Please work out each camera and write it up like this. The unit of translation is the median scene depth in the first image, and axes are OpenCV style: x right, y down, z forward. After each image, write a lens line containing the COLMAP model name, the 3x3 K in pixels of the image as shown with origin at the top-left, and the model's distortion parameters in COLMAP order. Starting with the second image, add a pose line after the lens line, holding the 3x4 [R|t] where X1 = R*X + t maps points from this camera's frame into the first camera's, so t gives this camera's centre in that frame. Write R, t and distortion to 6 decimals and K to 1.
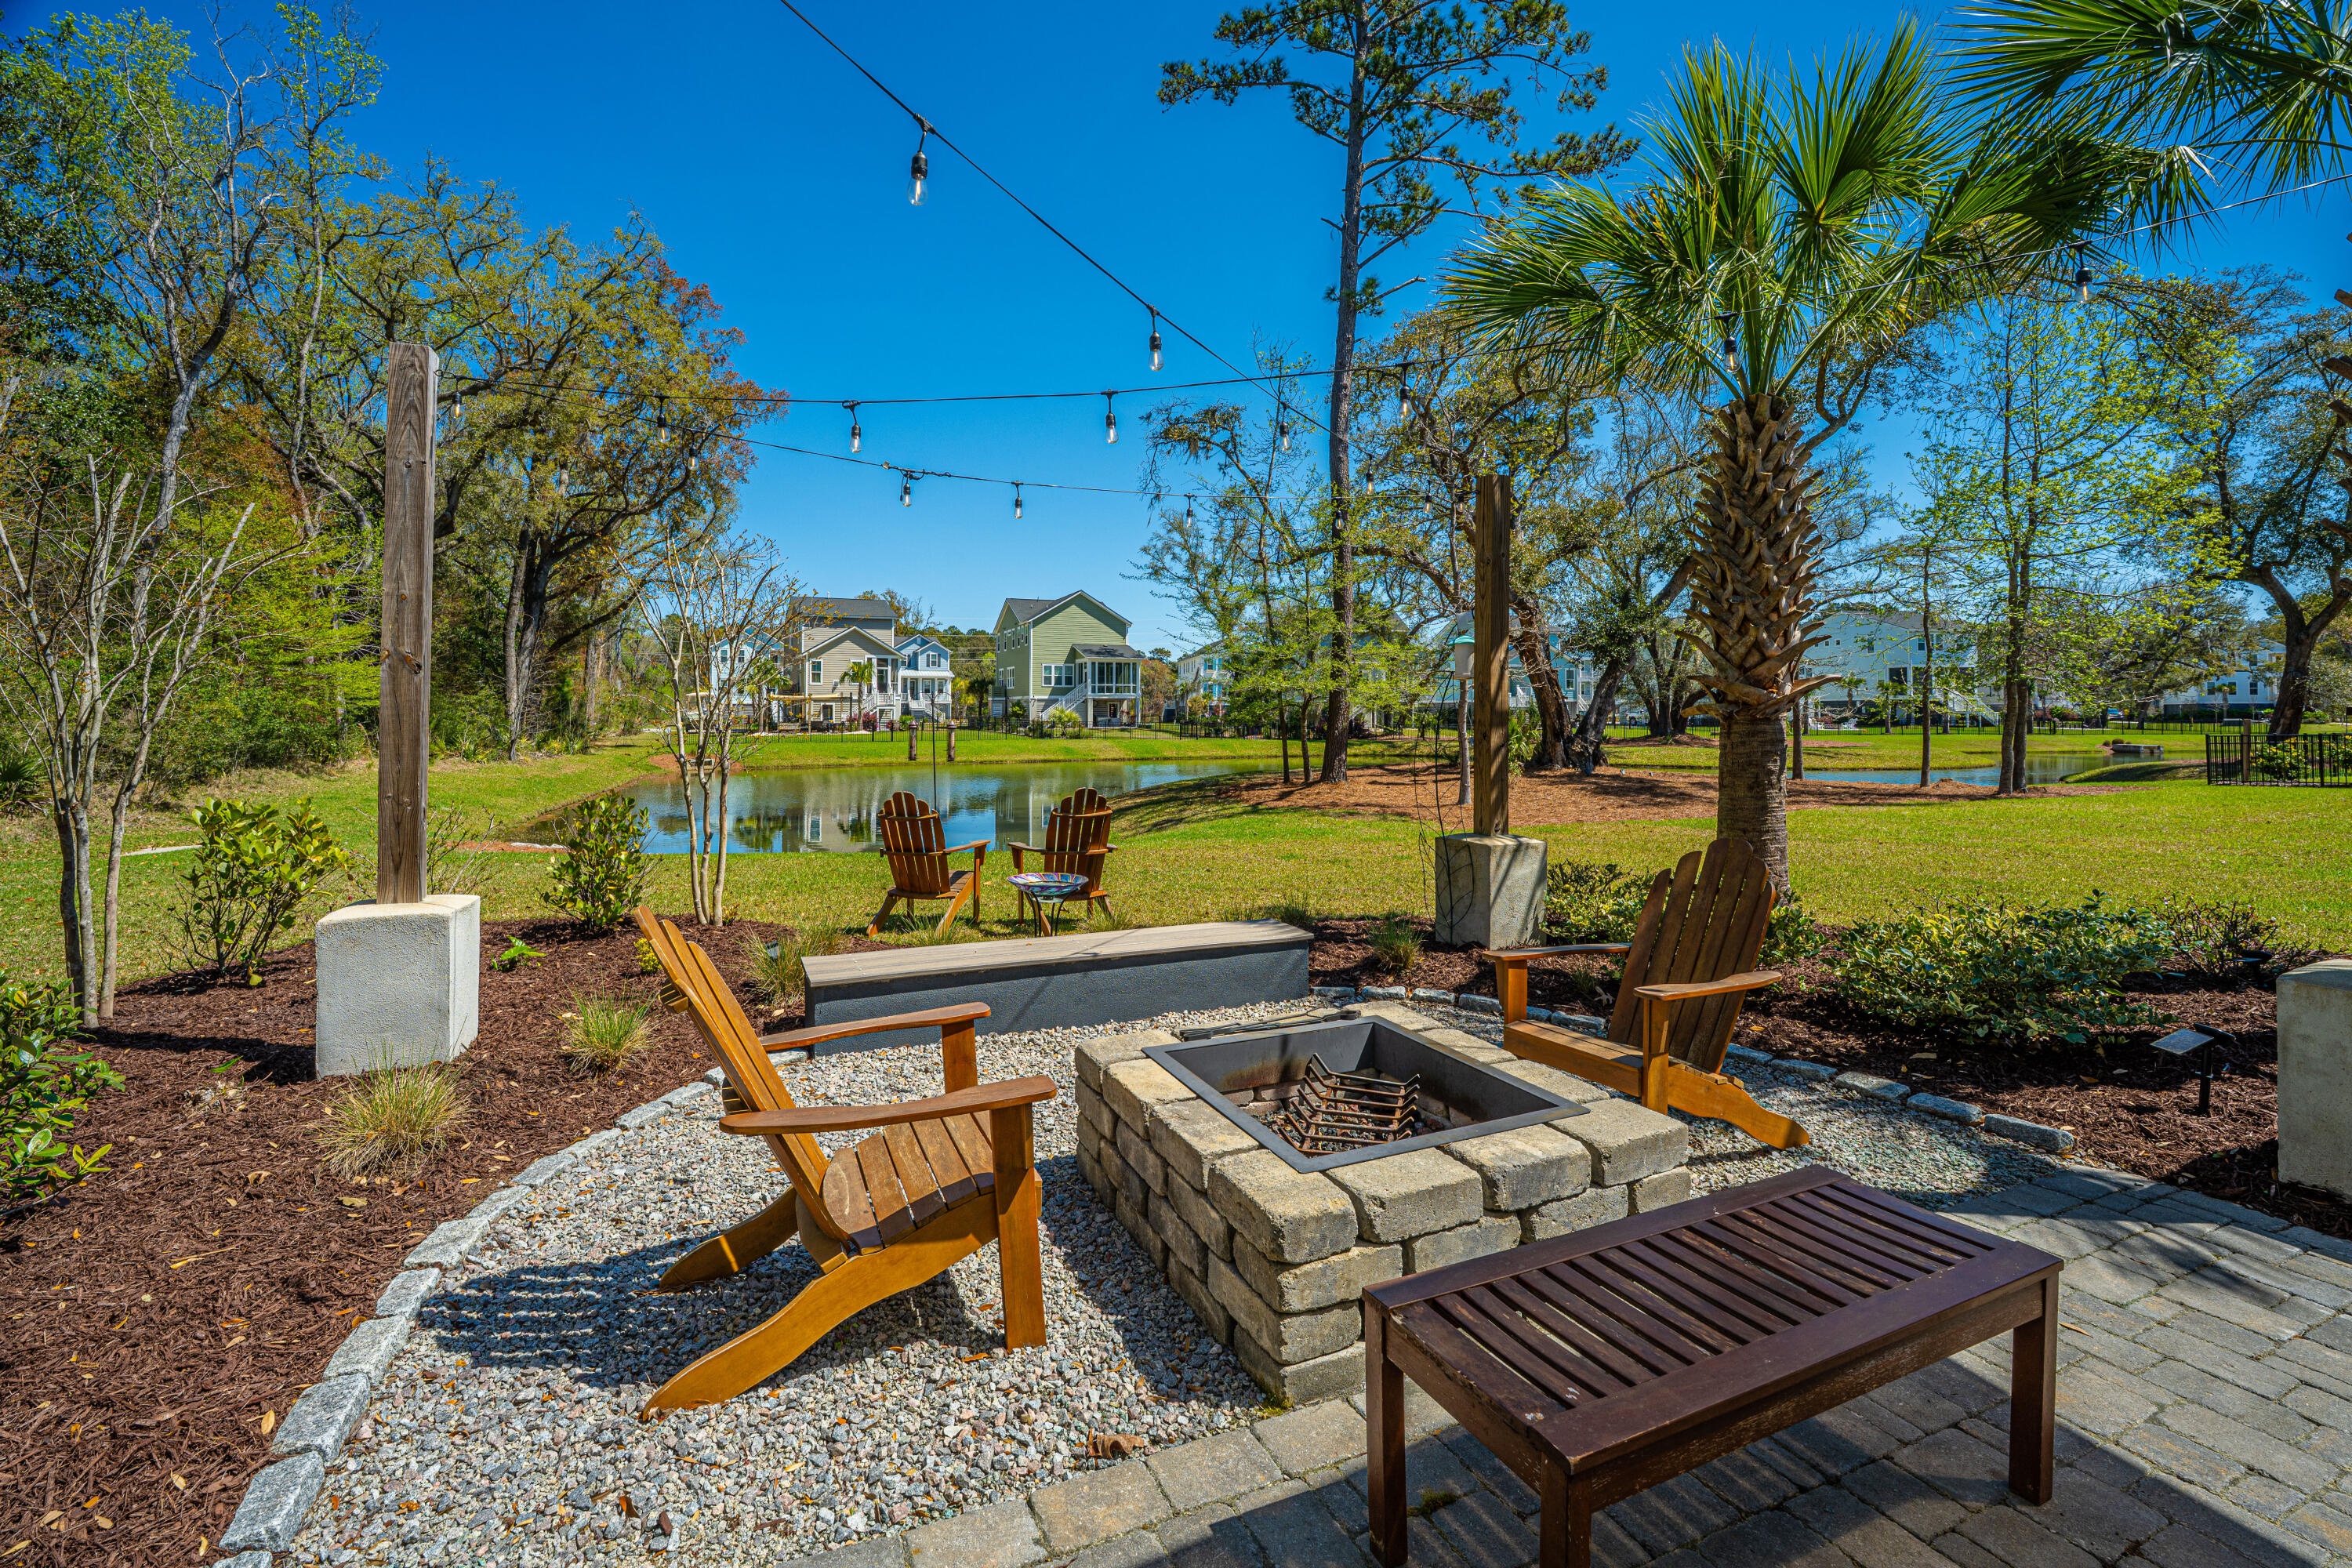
lens RADIAL K [[964.3, 0, 1077.0], [0, 964.3, 692.9], [0, 0, 1]] dist [-0.011667, 0.000140]
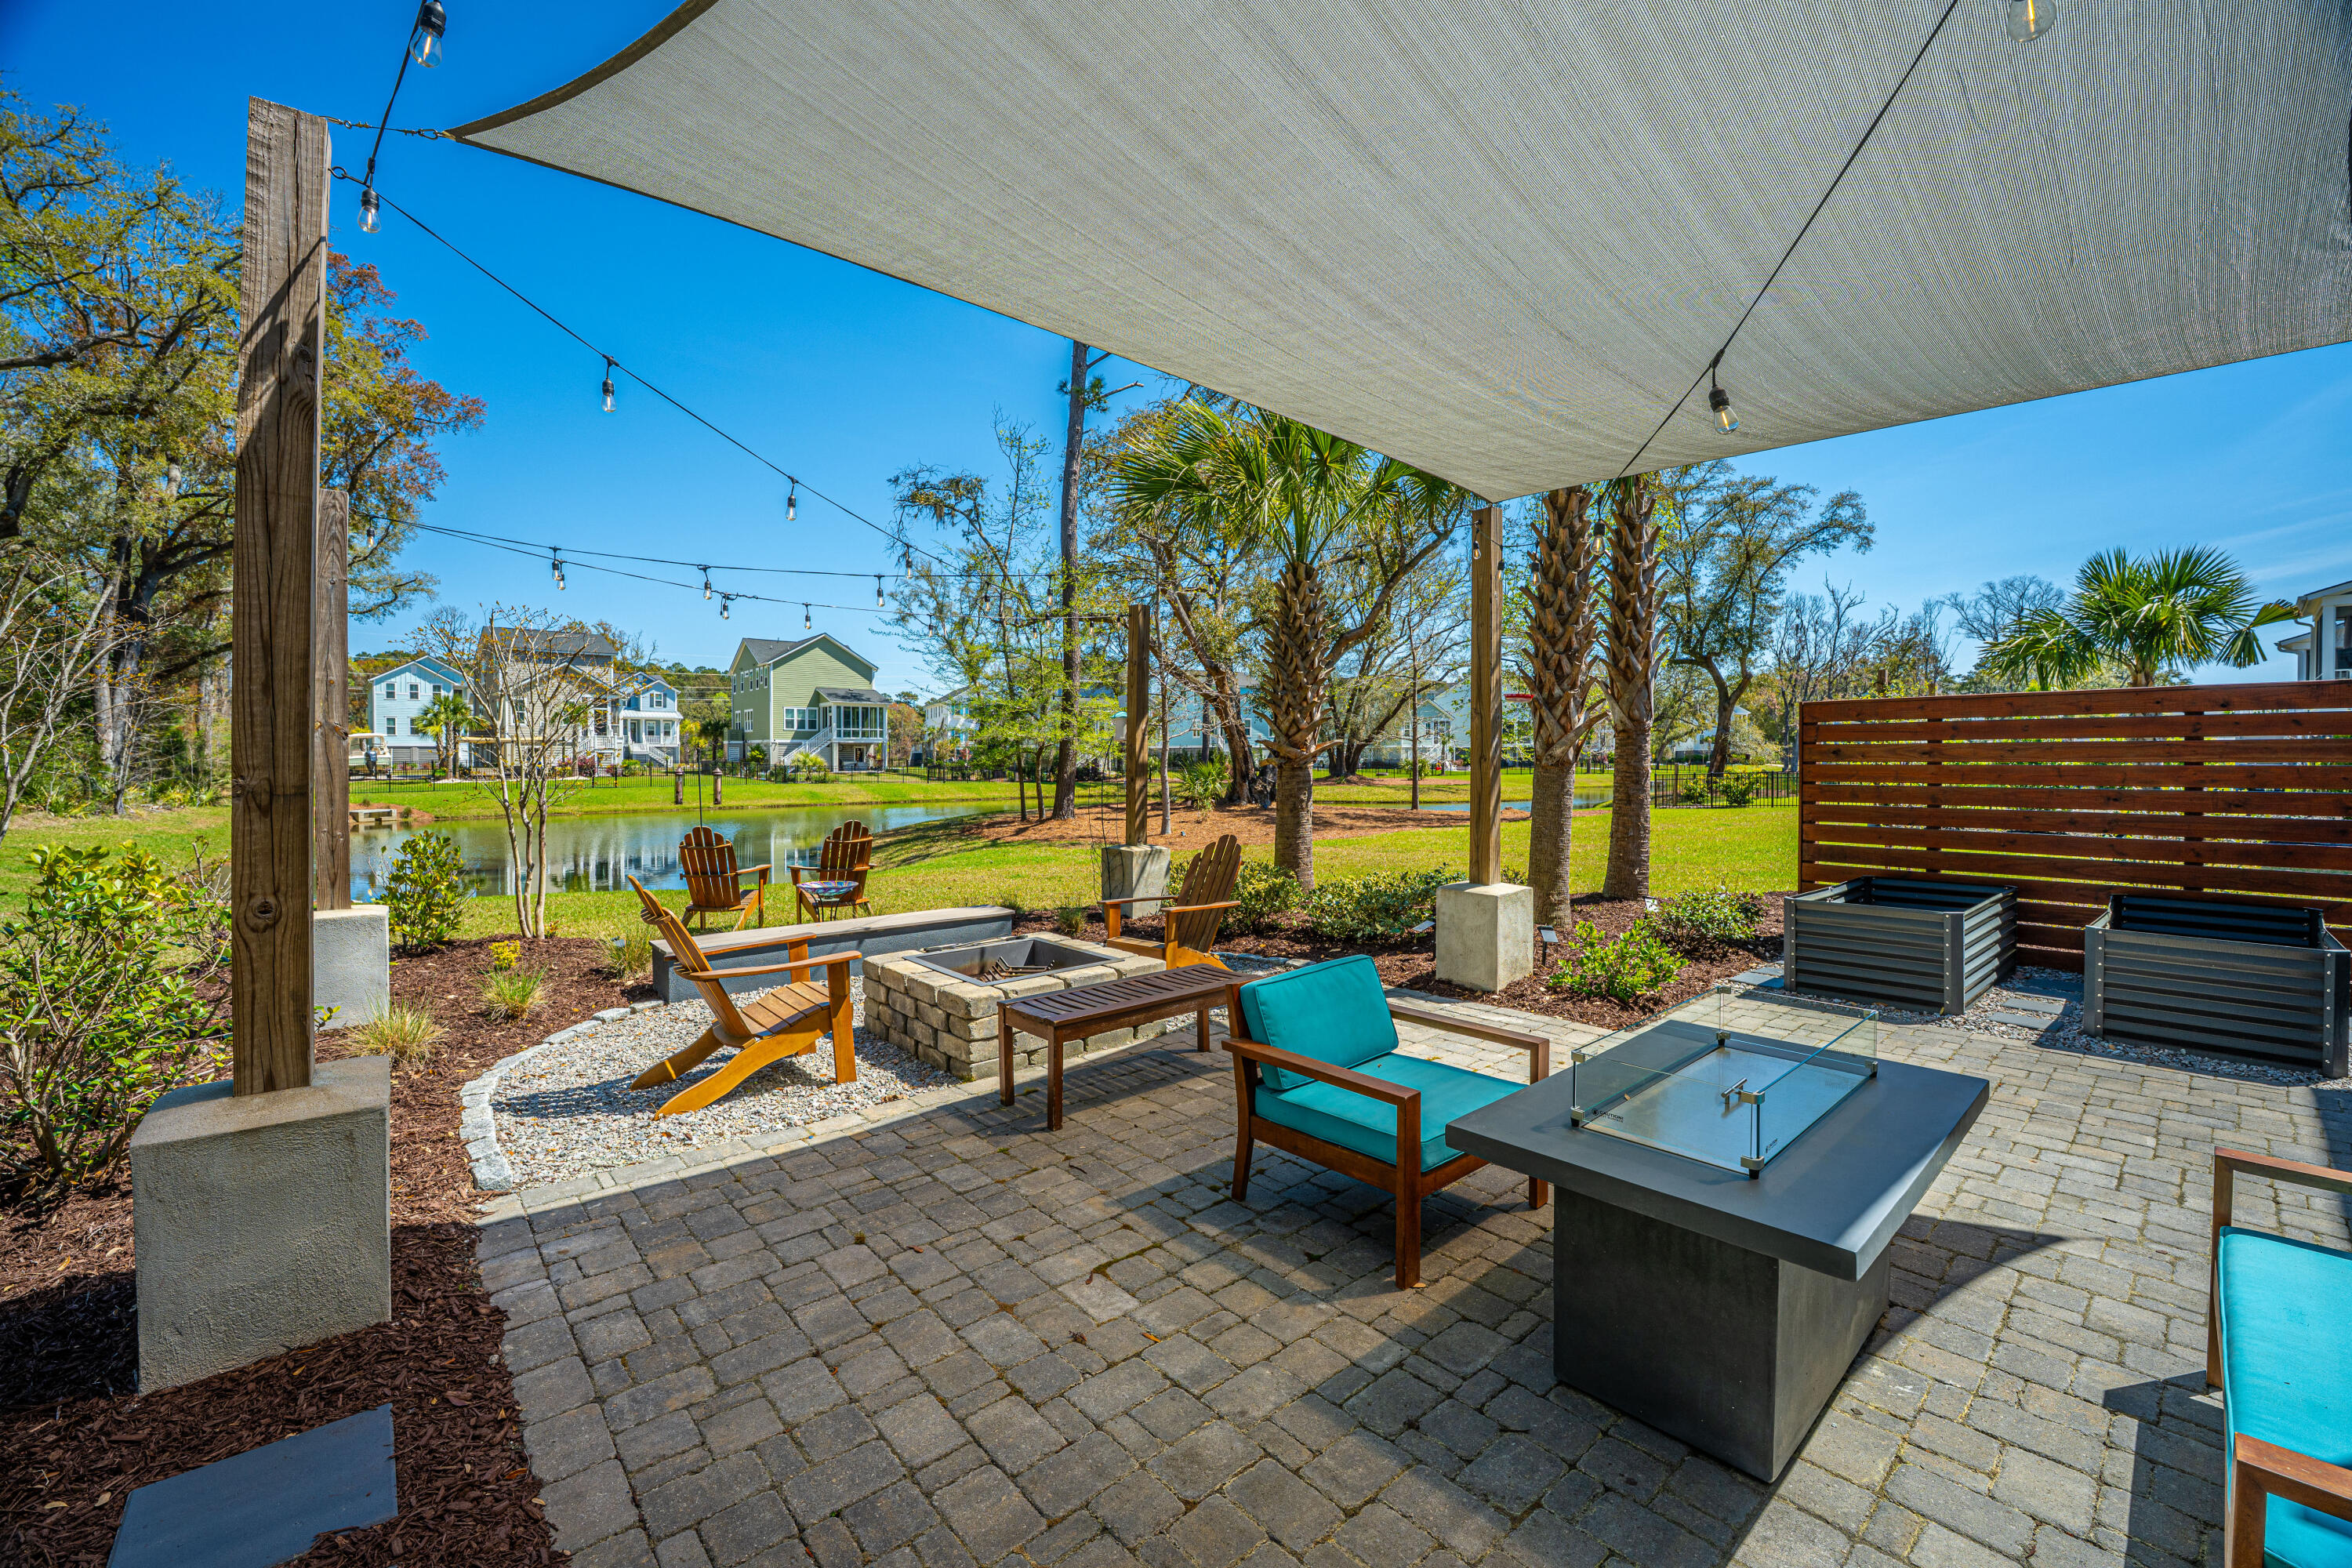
lens RADIAL K [[946.9, 0, 1150.8], [0, 946.9, 779.0], [0, 0, 1]] dist [-0.013509, -0.000035]
pose [[0.943442, -0.007057, 0.331462, -0.006916], [-0.007779, 0.999027, 0.043414, -0.003613], [-0.331446, -0.043537, 0.942469, -0.071512]]
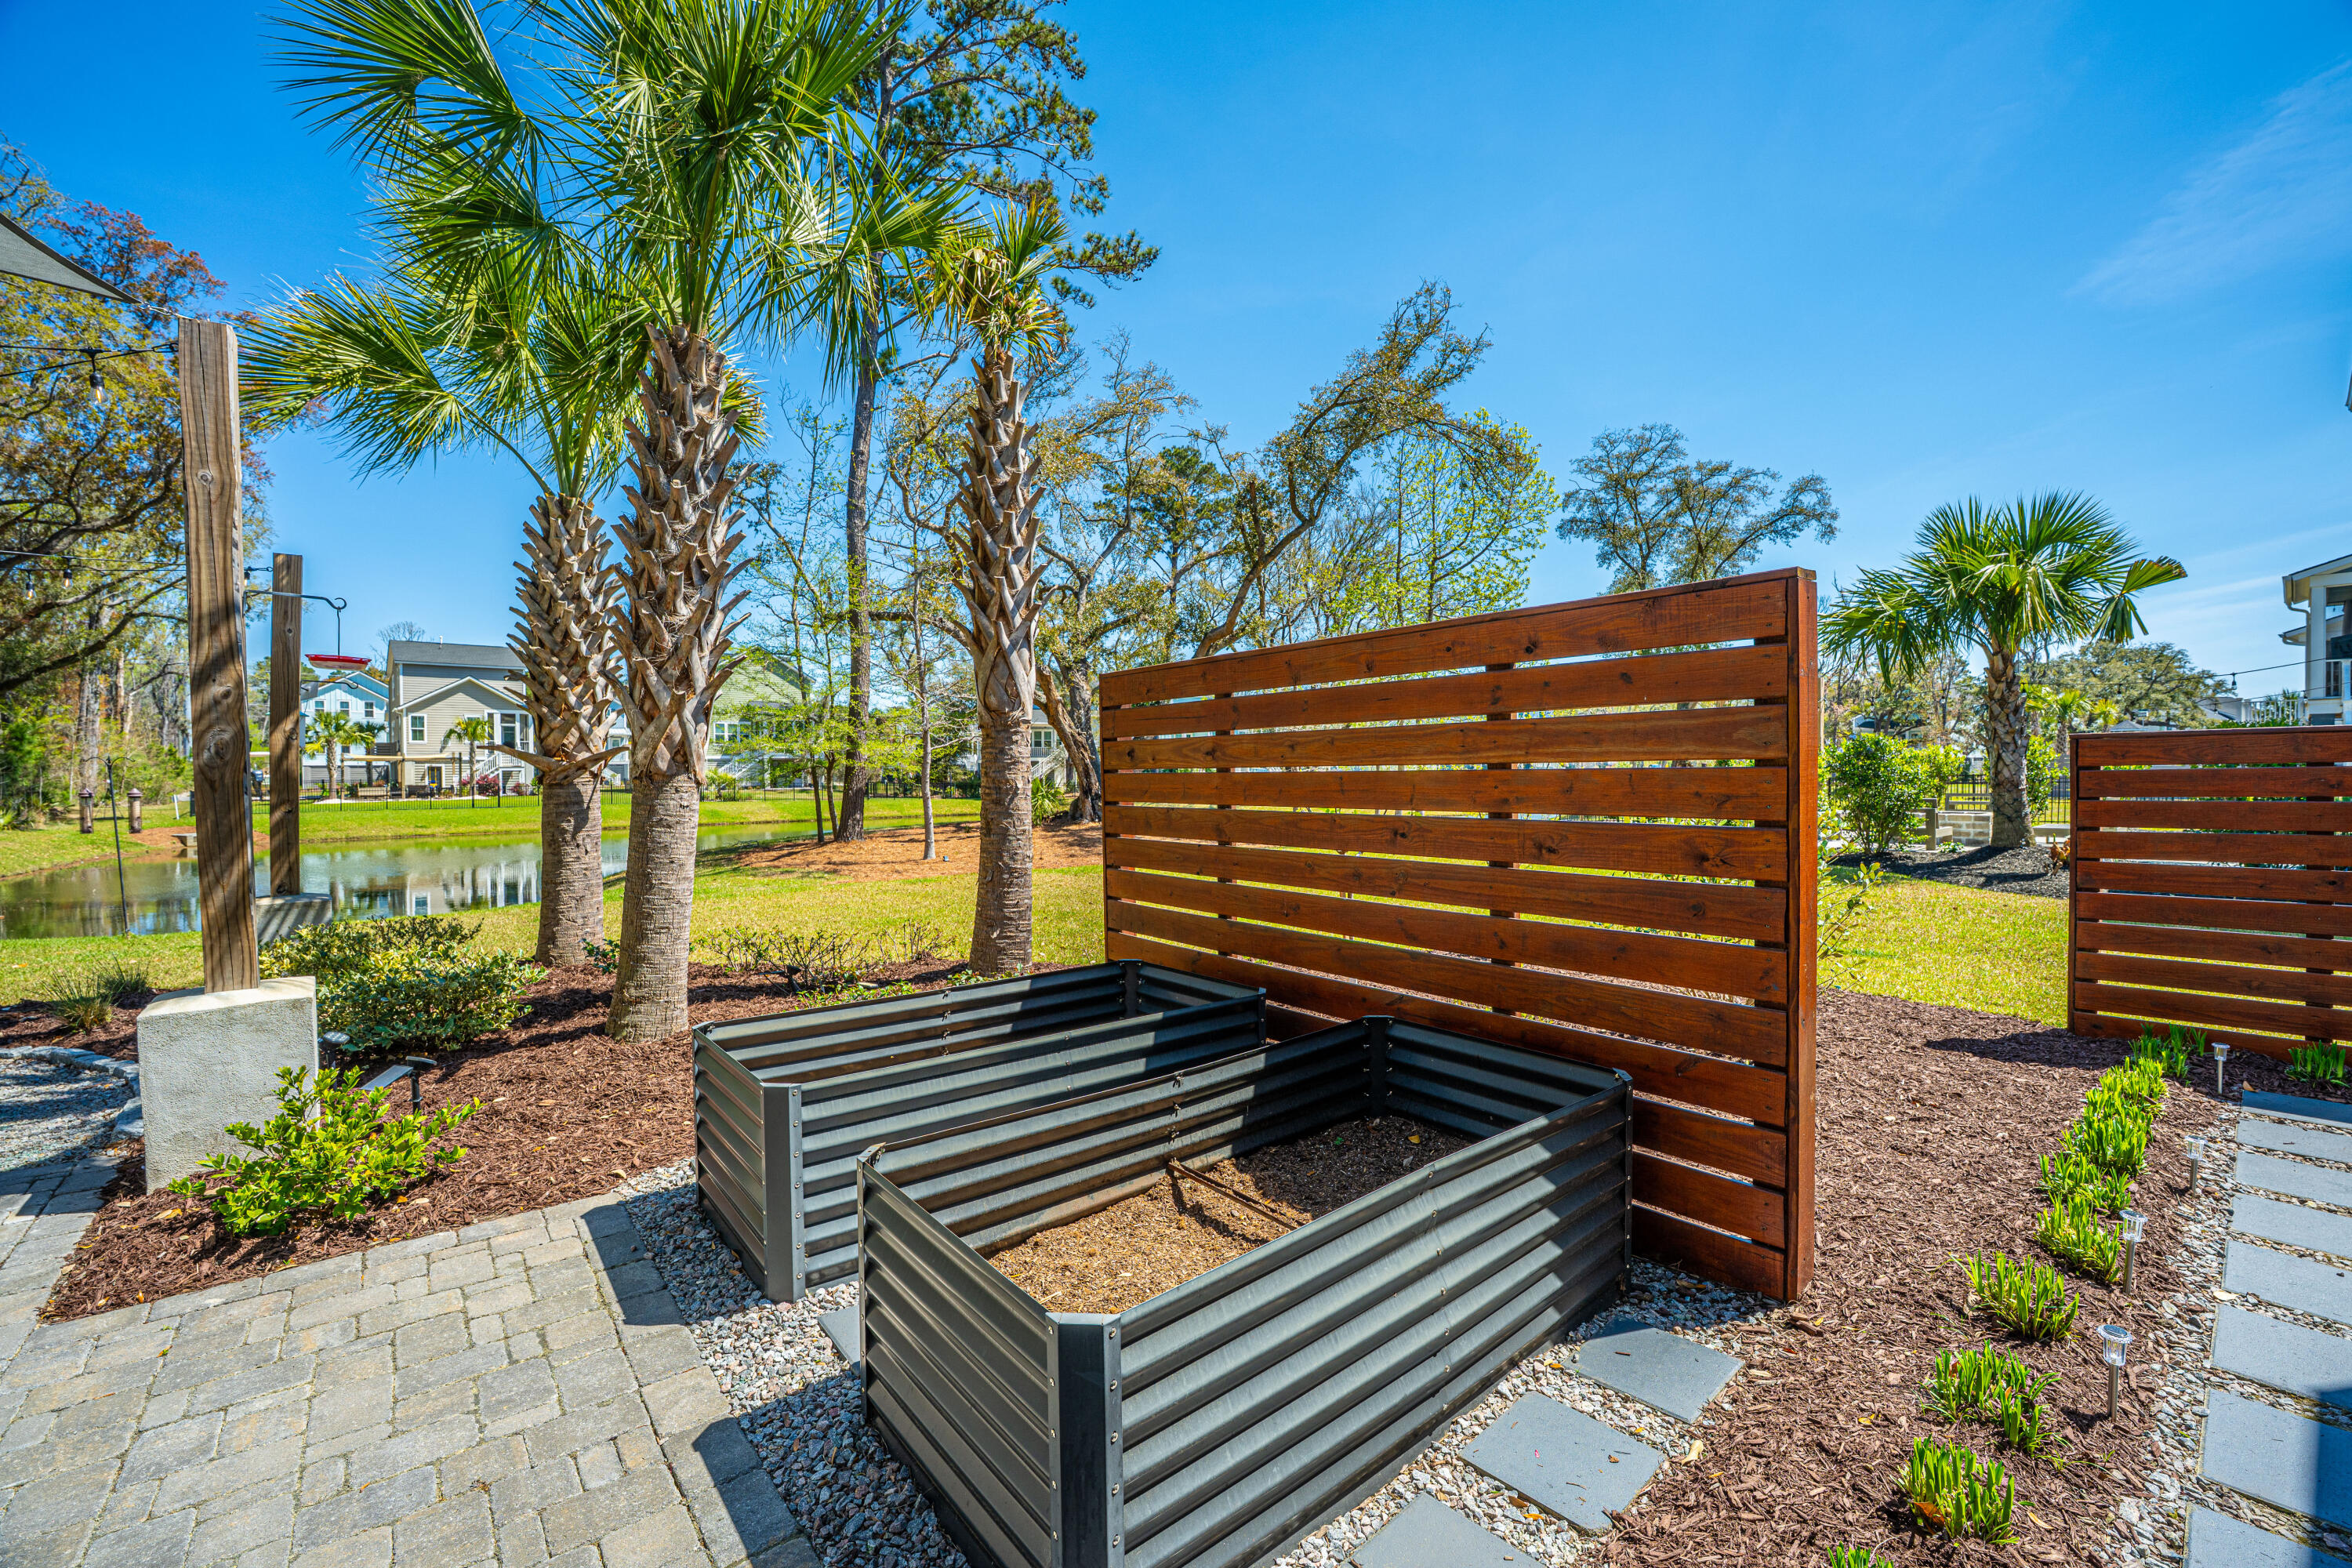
lens RADIAL K [[964.0, 0, 1151.8], [0, 964.0, 782.9], [0, 0, 1]] dist [-0.010972, -0.000334]
pose [[0.949974, -0.009370, 0.312188, 0.178813], [-0.000644, 0.999489, 0.031958, -0.001867], [-0.312328, -0.030560, 0.949483, -0.049390]]
